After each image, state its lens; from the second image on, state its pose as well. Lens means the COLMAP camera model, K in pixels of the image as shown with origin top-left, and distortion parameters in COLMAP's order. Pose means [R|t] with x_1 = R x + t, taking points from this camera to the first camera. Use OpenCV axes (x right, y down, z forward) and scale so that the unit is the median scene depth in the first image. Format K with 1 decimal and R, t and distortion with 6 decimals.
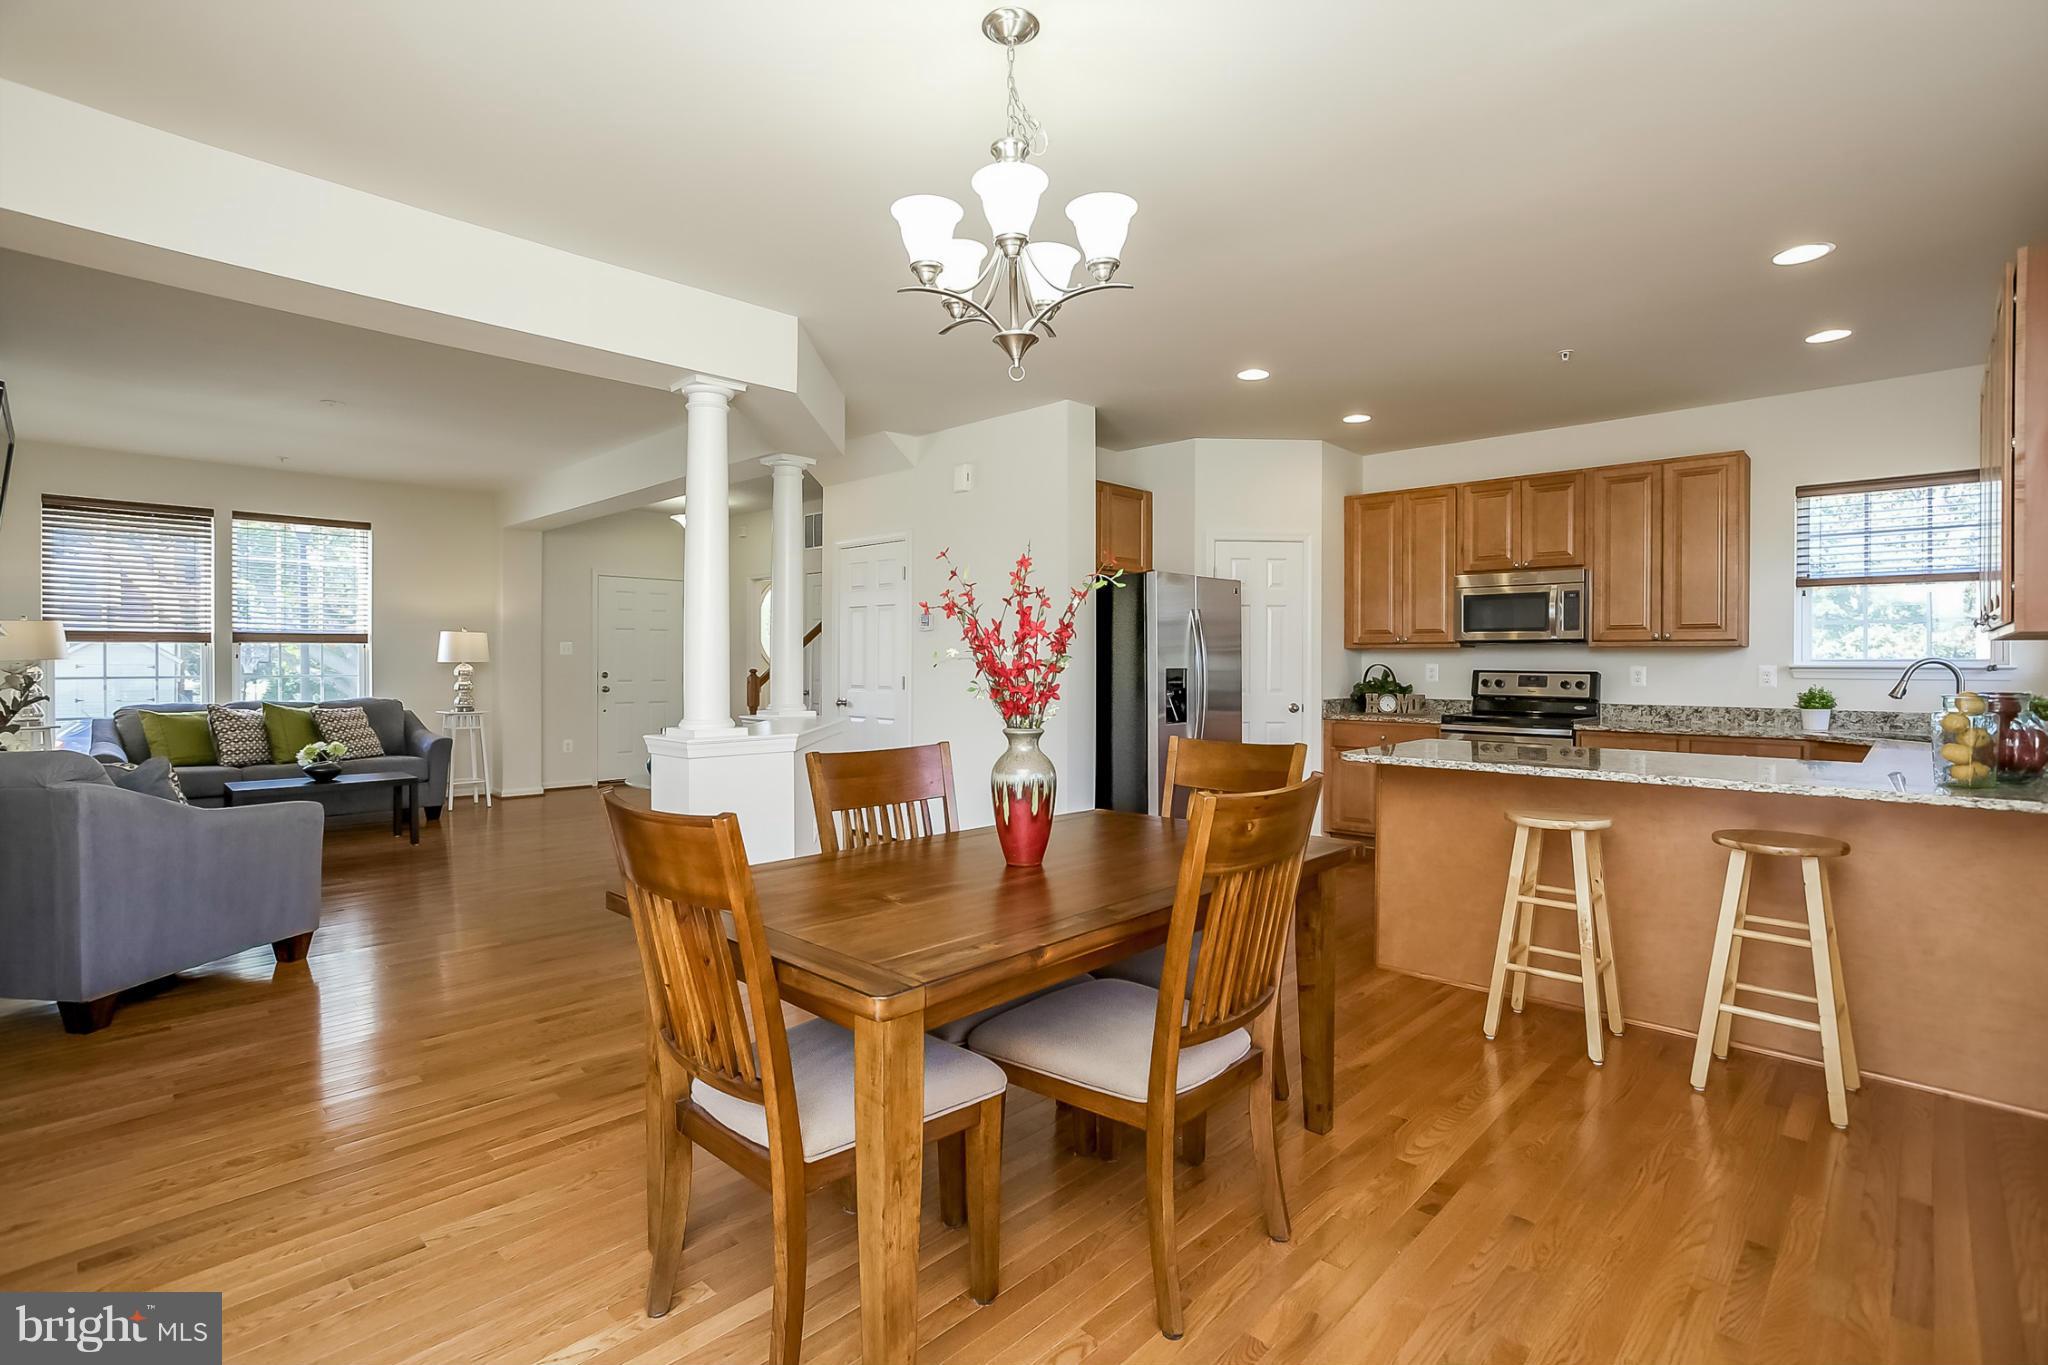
lens RADIAL K [[991.5, 0, 1074.3], [0, 991.5, 662.9], [0, 0, 1]] dist [0.000819, 0.022015]
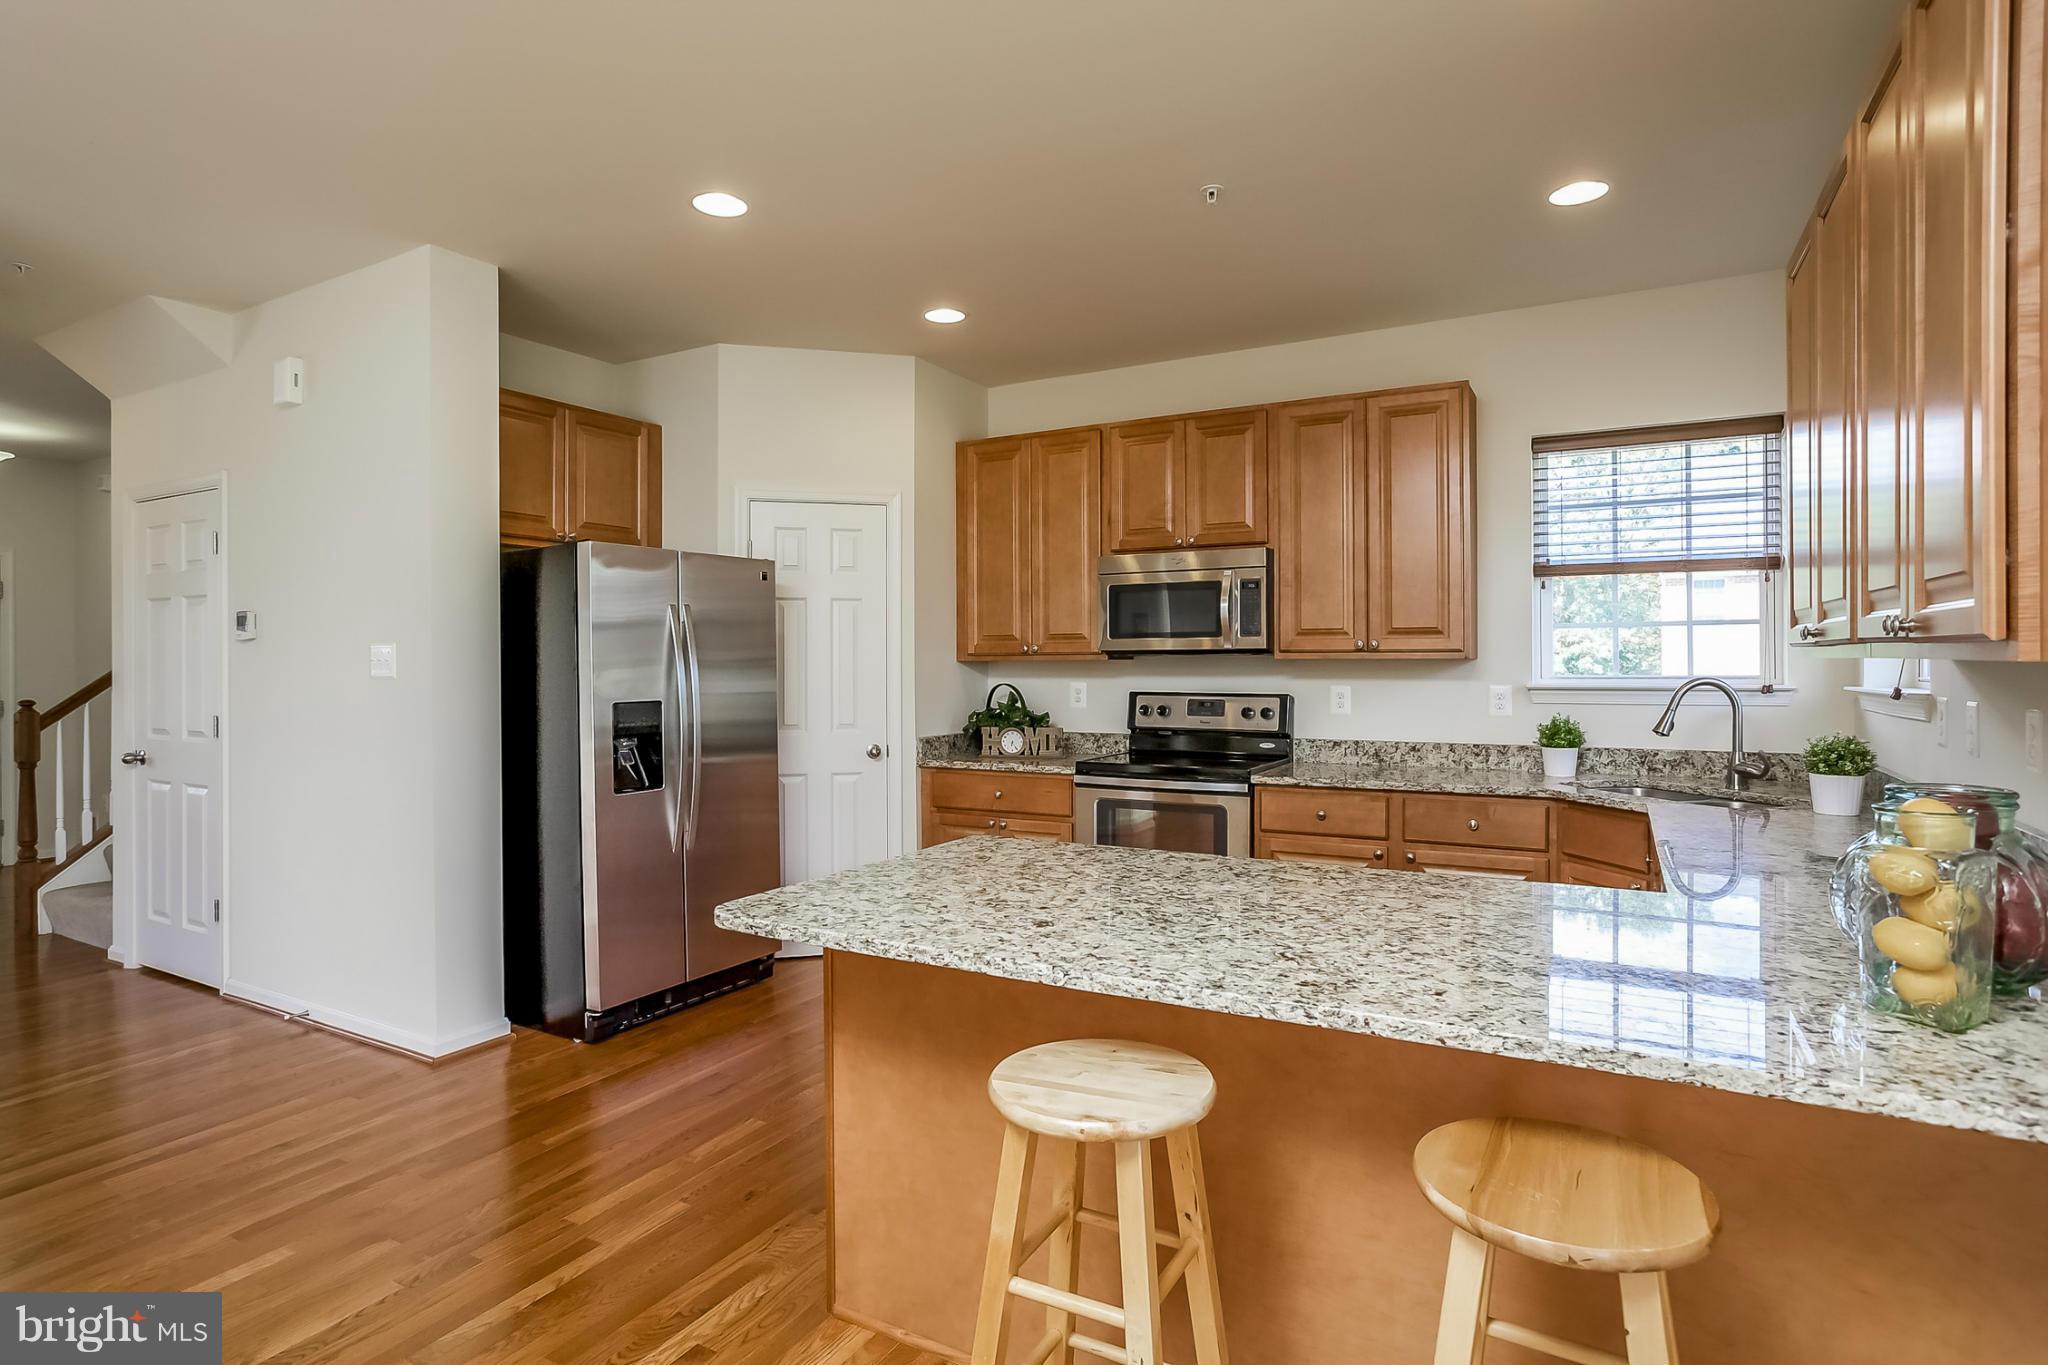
lens RADIAL K [[1119.6, 0, 1019.5], [0, 1119.6, 660.0], [0, 0, 1]] dist [-0.004541, 0.001002]
pose [[0.978362, -0.009184, 0.206698, 0.179931], [0.009472, 0.999955, -0.000405, -0.017175], [-0.206685, 0.002354, 0.978405, 0.268024]]
